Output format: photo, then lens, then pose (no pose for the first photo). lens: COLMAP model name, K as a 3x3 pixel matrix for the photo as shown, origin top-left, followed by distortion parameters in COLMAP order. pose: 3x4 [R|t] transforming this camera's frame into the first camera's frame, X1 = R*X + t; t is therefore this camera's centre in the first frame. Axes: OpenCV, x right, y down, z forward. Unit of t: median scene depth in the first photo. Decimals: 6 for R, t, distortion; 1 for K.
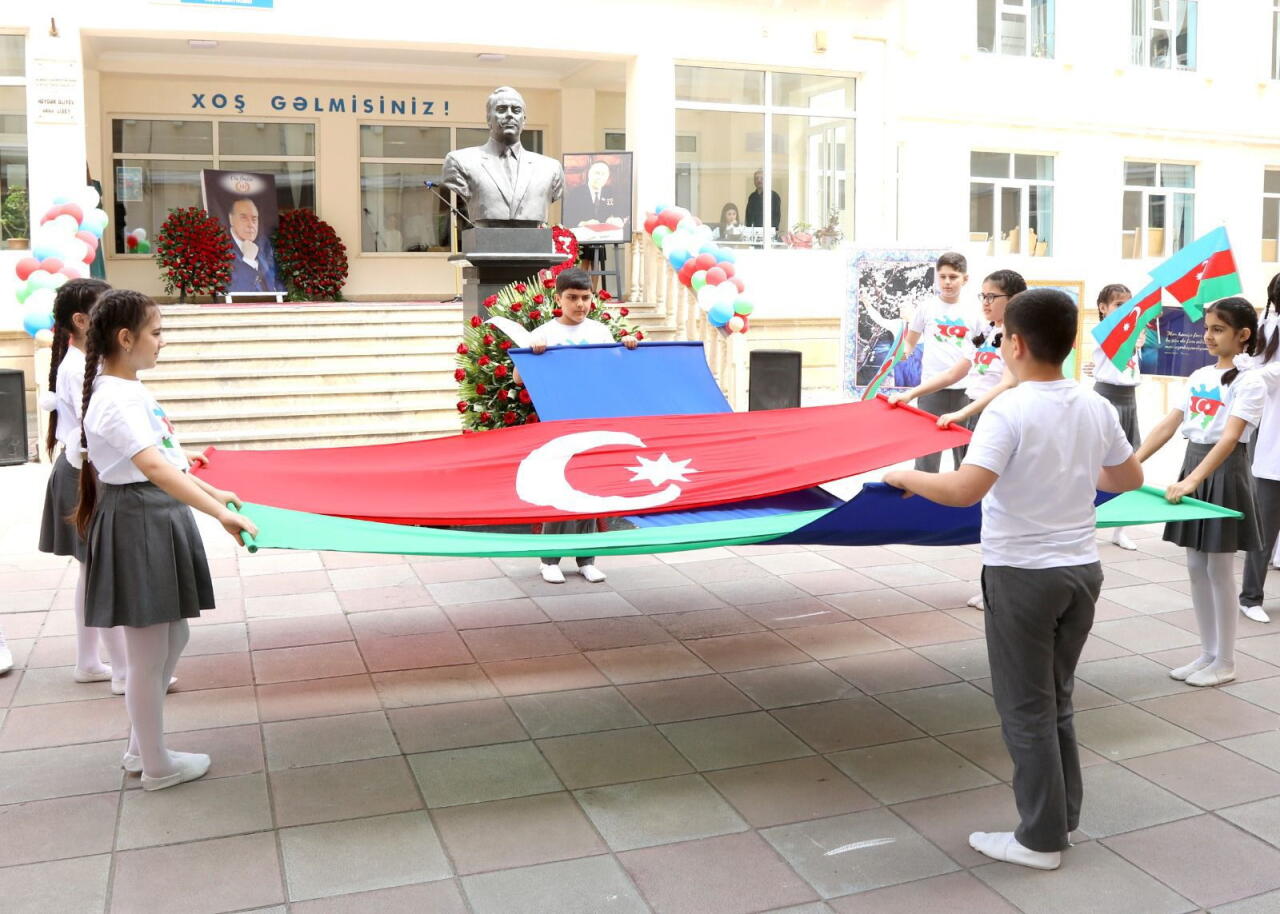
lens RADIAL K [[1255.5, 0, 686.5], [0, 1255.5, 392.2], [0, 0, 1]] dist [-0.136620, 0.102377]
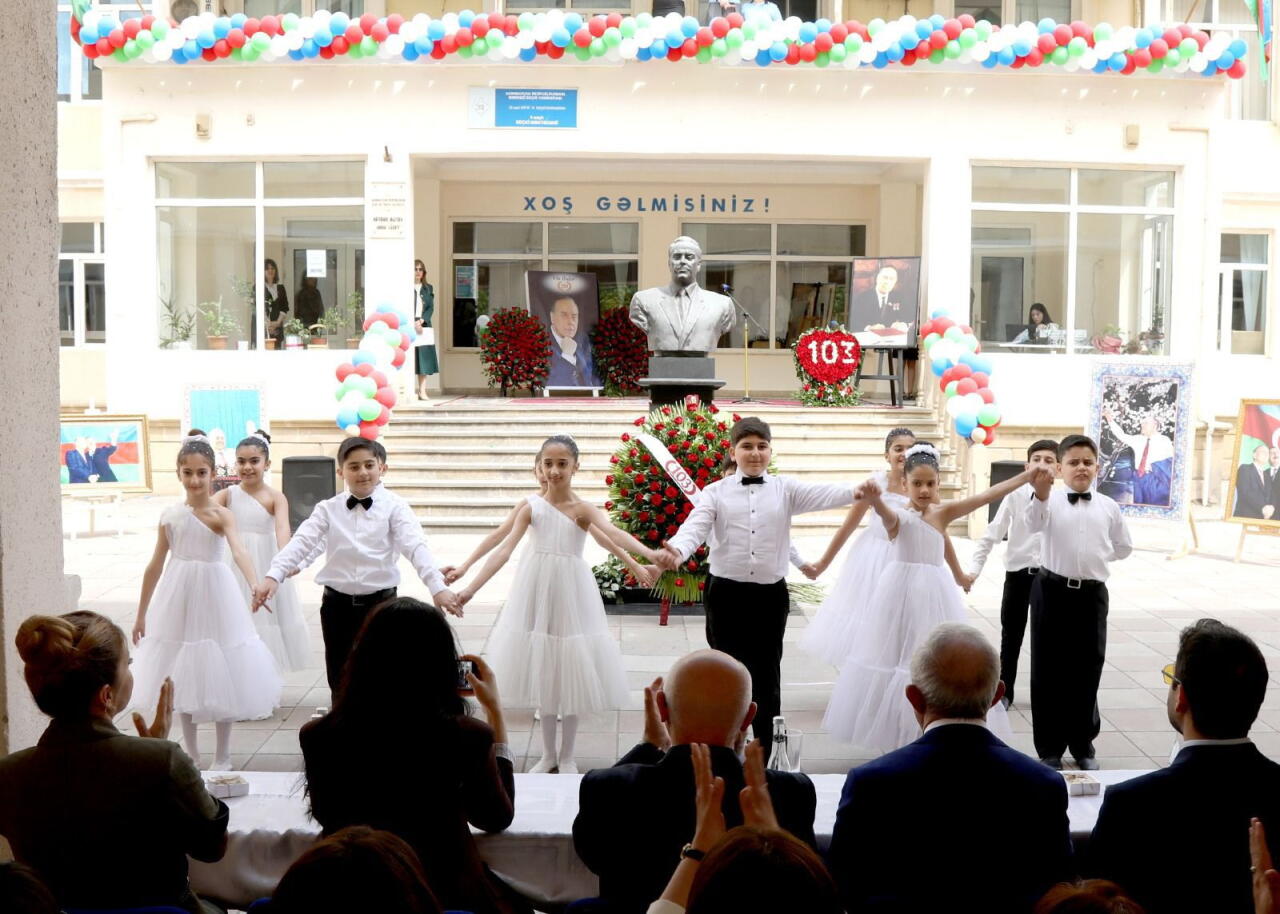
lens RADIAL K [[1490.3, 0, 679.8], [0, 1490.3, 483.4], [0, 0, 1]] dist [-0.125061, 0.047512]
pose [[0.941675, 0.039824, -0.334159, 0.175280], [-0.040257, 0.999173, 0.005633, -0.009991], [0.334107, 0.008148, 0.942500, -0.174718]]
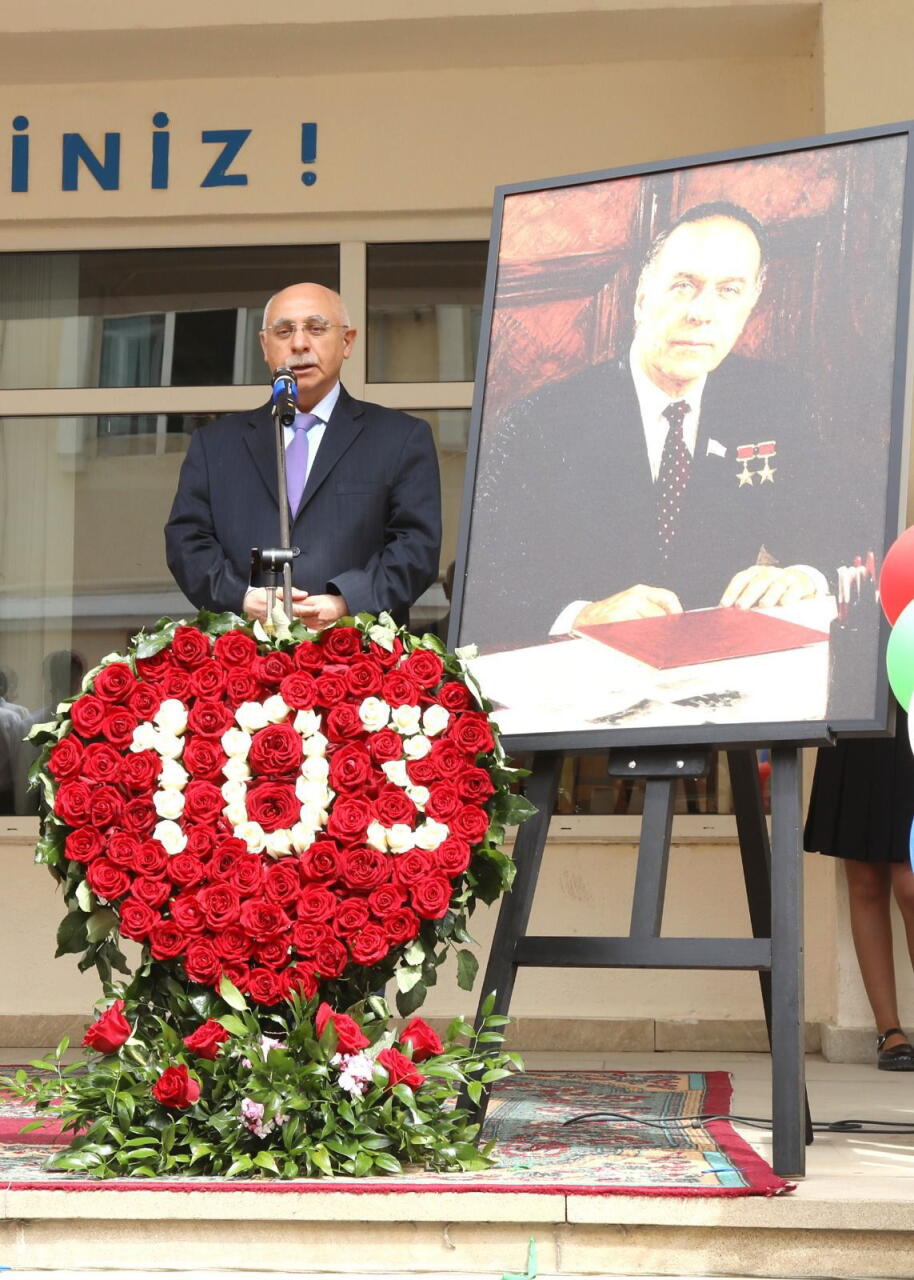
lens RADIAL K [[2874.1, 0, 456.1], [0, 2874.1, 638.4], [0, 0, 1]] dist [-0.002066, -0.119008]
pose [[0.905445, -0.036671, -0.422876, 0.048067], [-0.036503, 0.985843, -0.163650, -0.073843], [0.422891, 0.163613, 0.891288, 0.674573]]
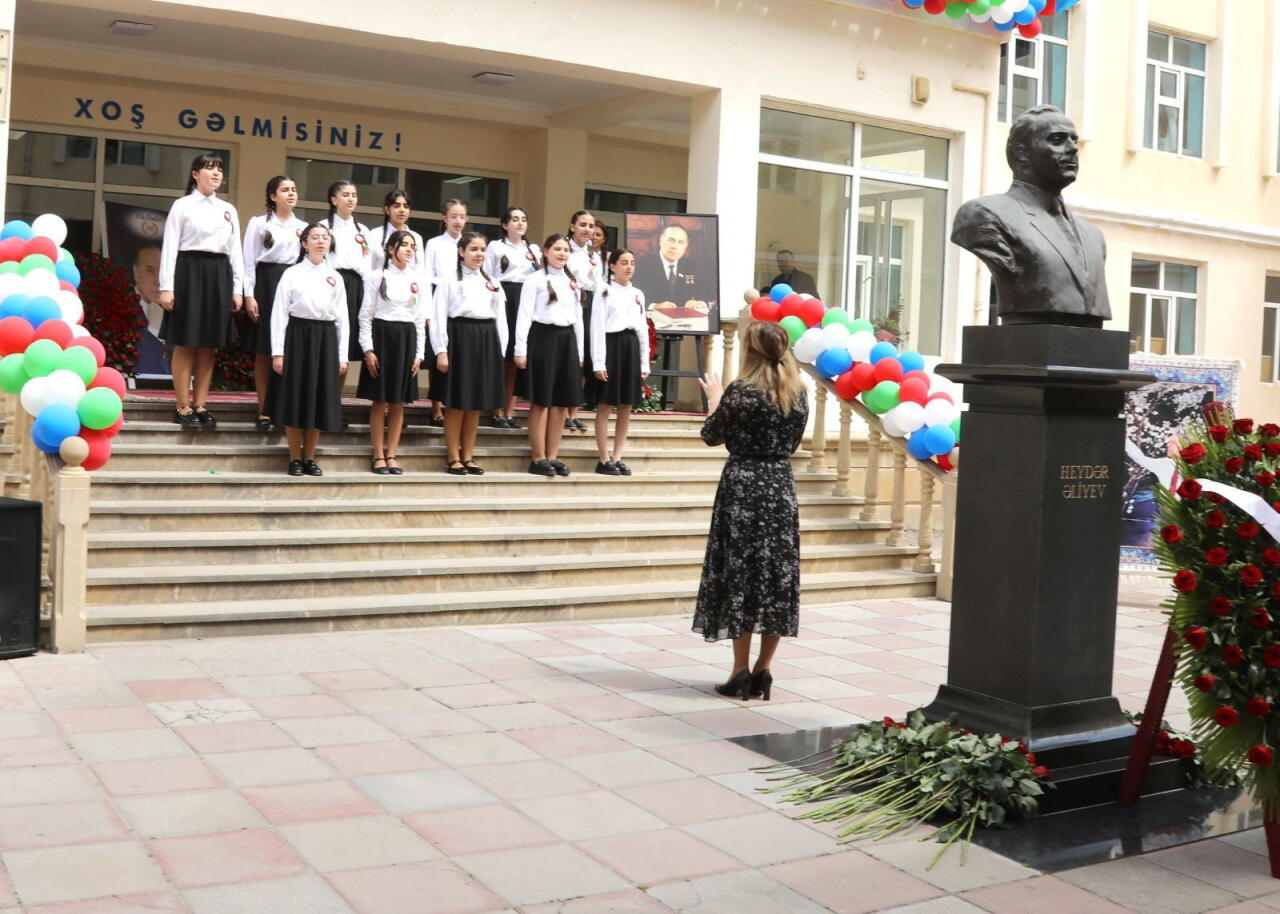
lens RADIAL K [[1406.6, 0, 490.3], [0, 1406.6, 389.6], [0, 0, 1]] dist [-0.126293, 0.018201]
pose [[0.993222, 0.041930, 0.108405, -0.263040], [-0.034149, 0.996772, -0.072665, -0.020841], [-0.111102, 0.068471, 0.991447, 0.182081]]
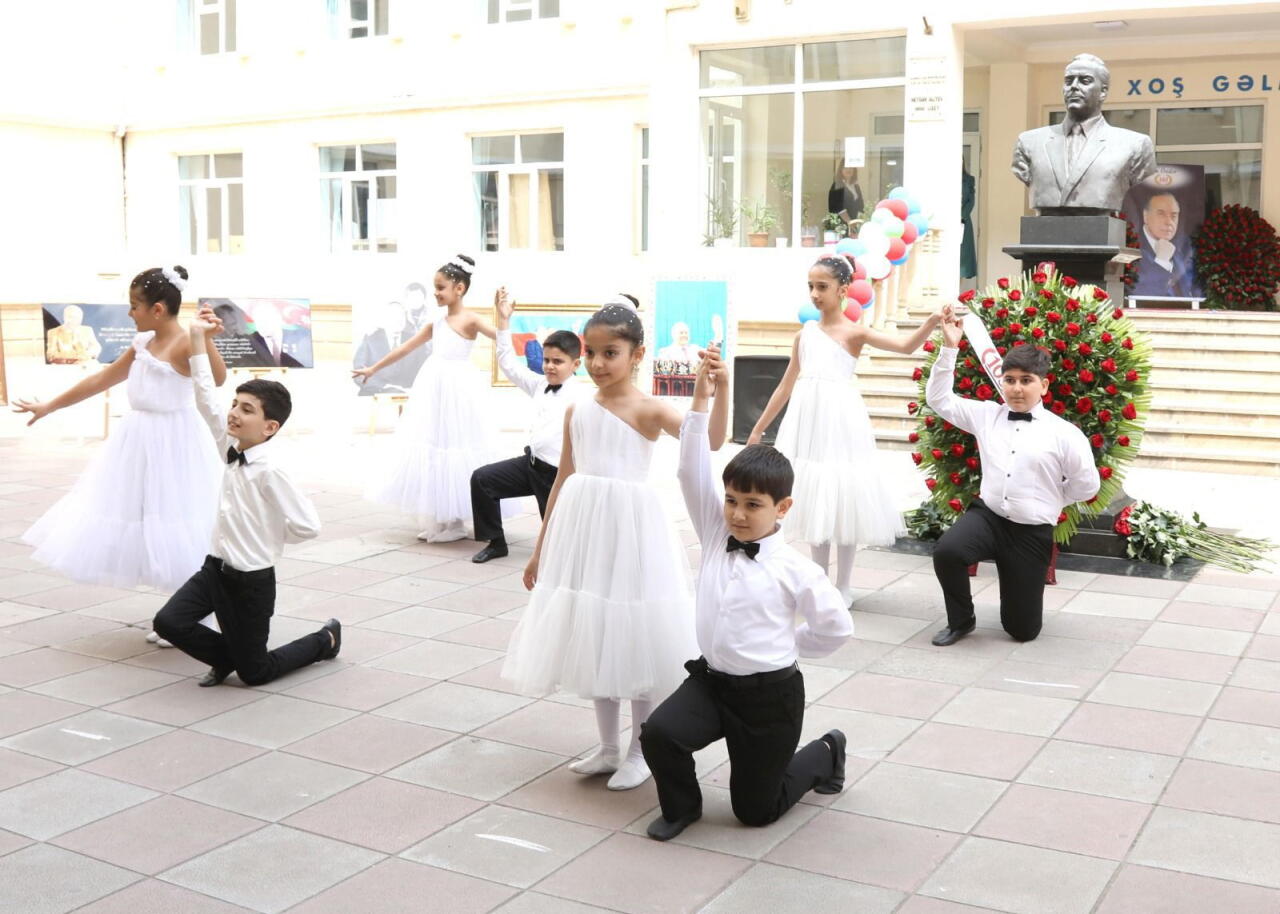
lens RADIAL K [[1436.3, 0, 743.9], [0, 1436.3, 457.9], [0, 0, 1]] dist [-0.136747, 0.086967]
pose [[0.662119, 0.100305, -0.742656, 0.241882], [-0.081188, 0.994770, 0.061972, -0.003488], [0.744988, 0.019261, 0.666800, 0.089452]]
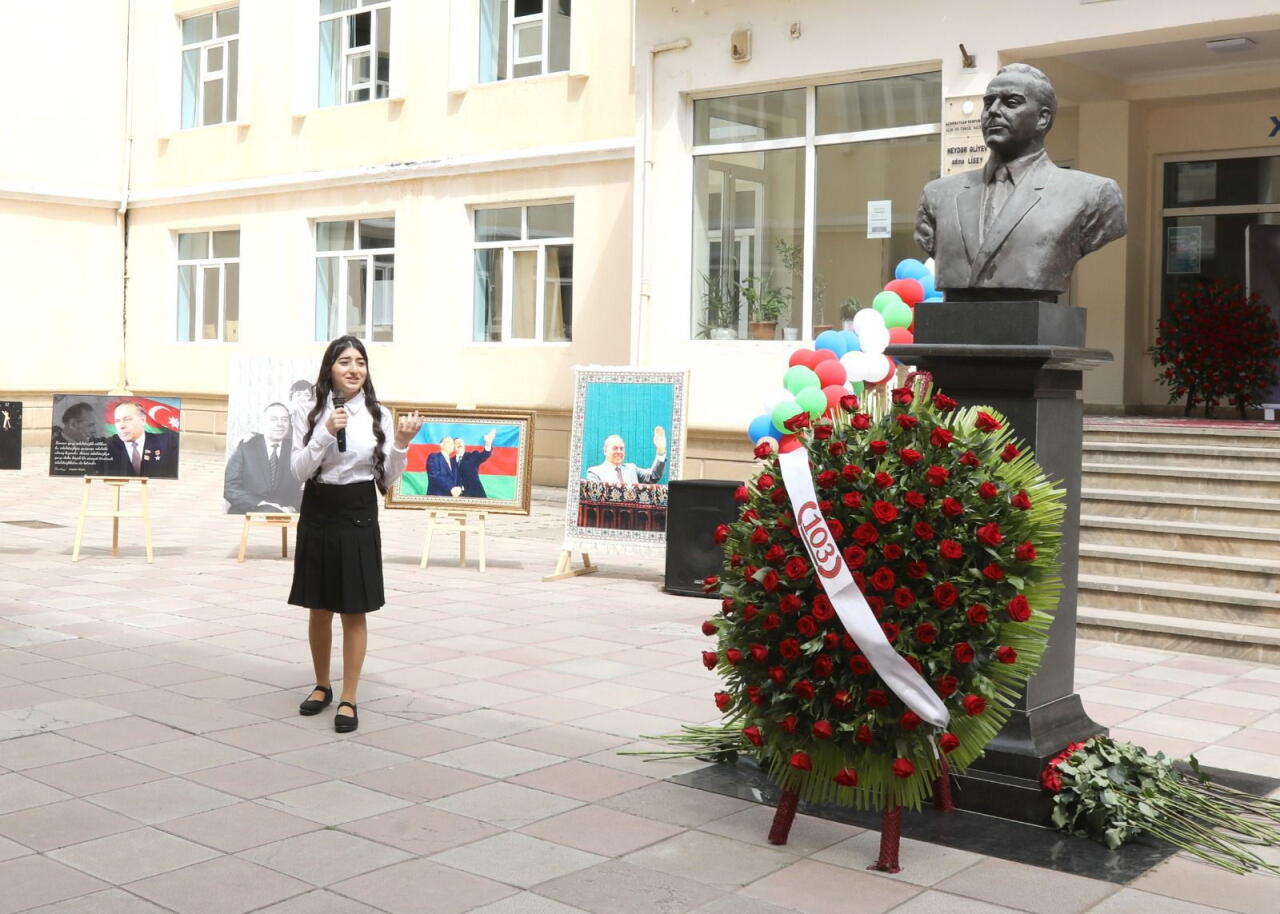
lens RADIAL K [[1598.3, 0, 386.4], [0, 1598.3, 403.3], [0, 0, 1]] dist [-0.137196, 0.060668]
pose [[0.389443, 0.031344, -0.920517, 0.223927], [-0.102601, 0.994677, -0.009538, -0.025074], [0.915318, 0.098161, 0.390585, 0.239170]]
